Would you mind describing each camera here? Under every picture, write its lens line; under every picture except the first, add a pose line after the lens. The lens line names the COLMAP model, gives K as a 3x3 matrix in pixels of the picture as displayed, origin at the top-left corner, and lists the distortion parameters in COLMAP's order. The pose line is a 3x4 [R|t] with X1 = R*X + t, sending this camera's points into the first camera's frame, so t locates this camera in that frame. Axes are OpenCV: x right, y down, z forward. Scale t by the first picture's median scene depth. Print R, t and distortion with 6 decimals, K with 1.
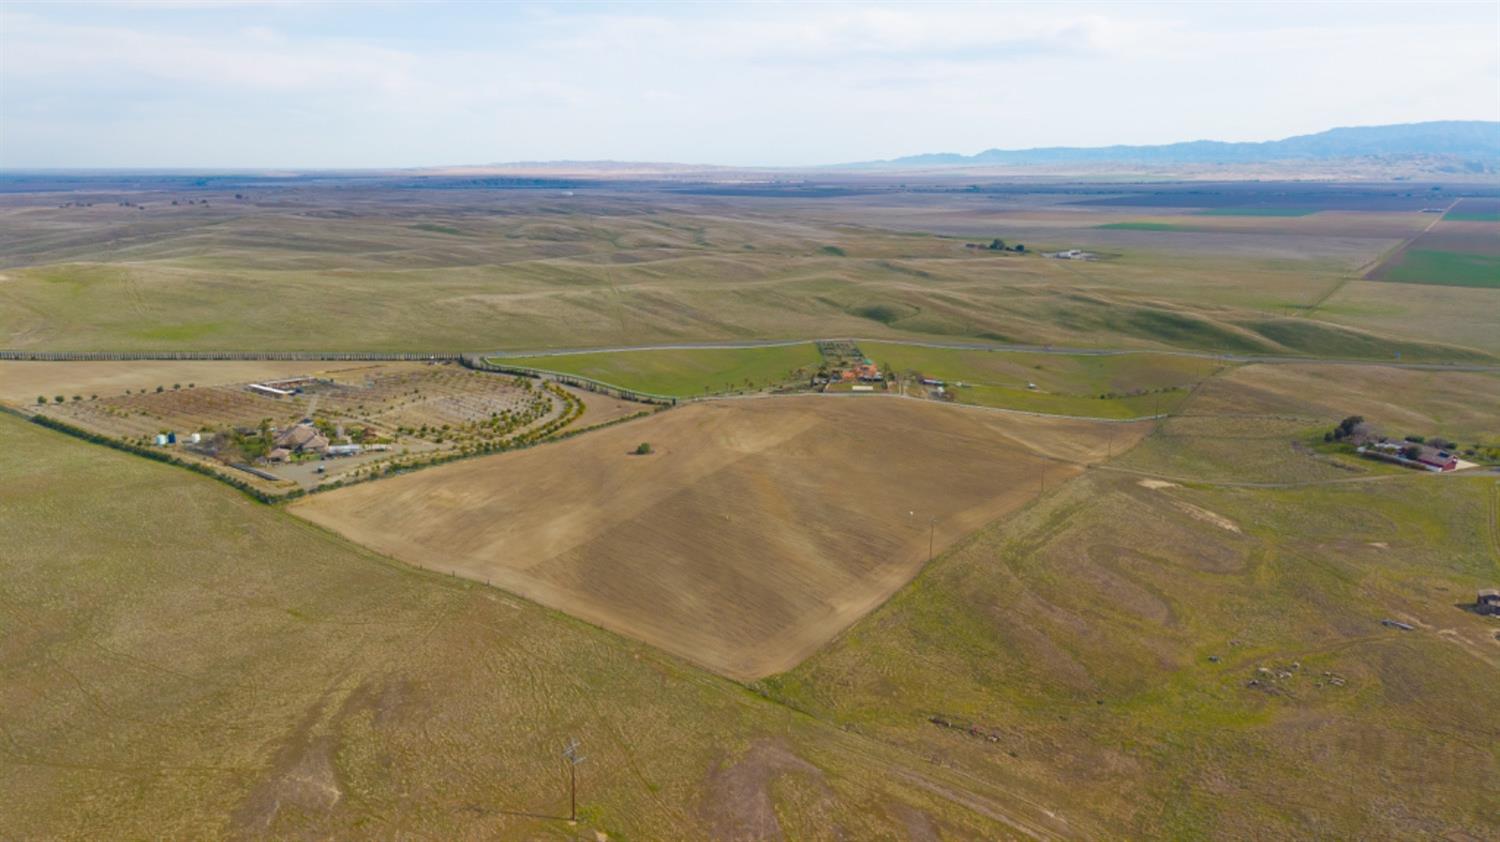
lens RADIAL K [[997.8, 0, 745.7], [0, 997.8, 422.2], [0, 0, 1]] dist [0.032284, -0.035431]
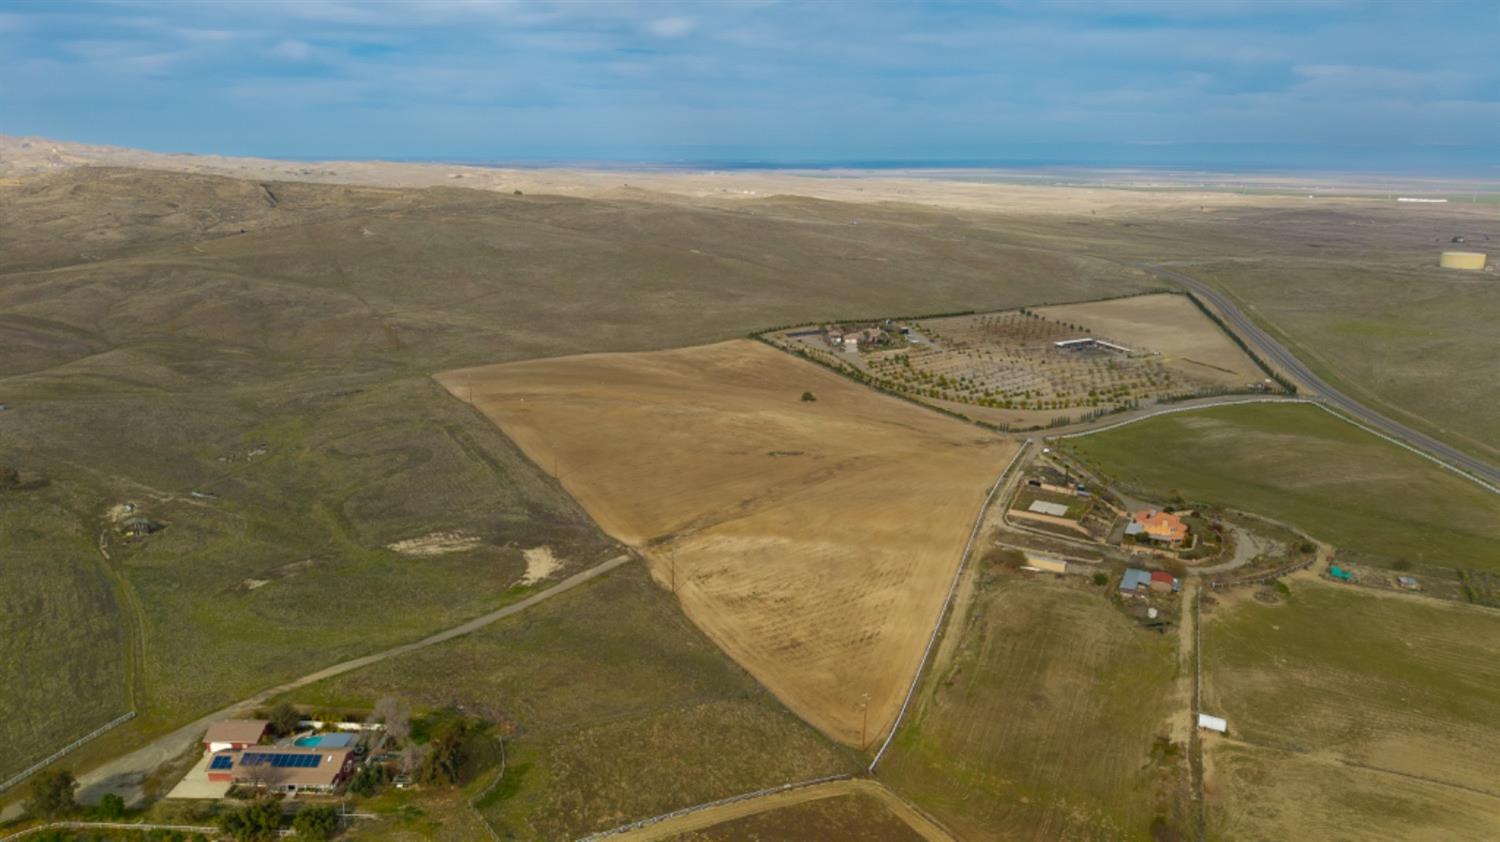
lens RADIAL K [[990.8, 0, 744.5], [0, 990.8, 440.9], [0, 0, 1]] dist [0.041944, -0.049229]
pose [[-0.406998, 0.251270, -0.878189, 1.032954], [-0.237249, 0.899345, 0.367276, -0.360261], [0.882080, 0.357830, -0.306418, 1.385075]]
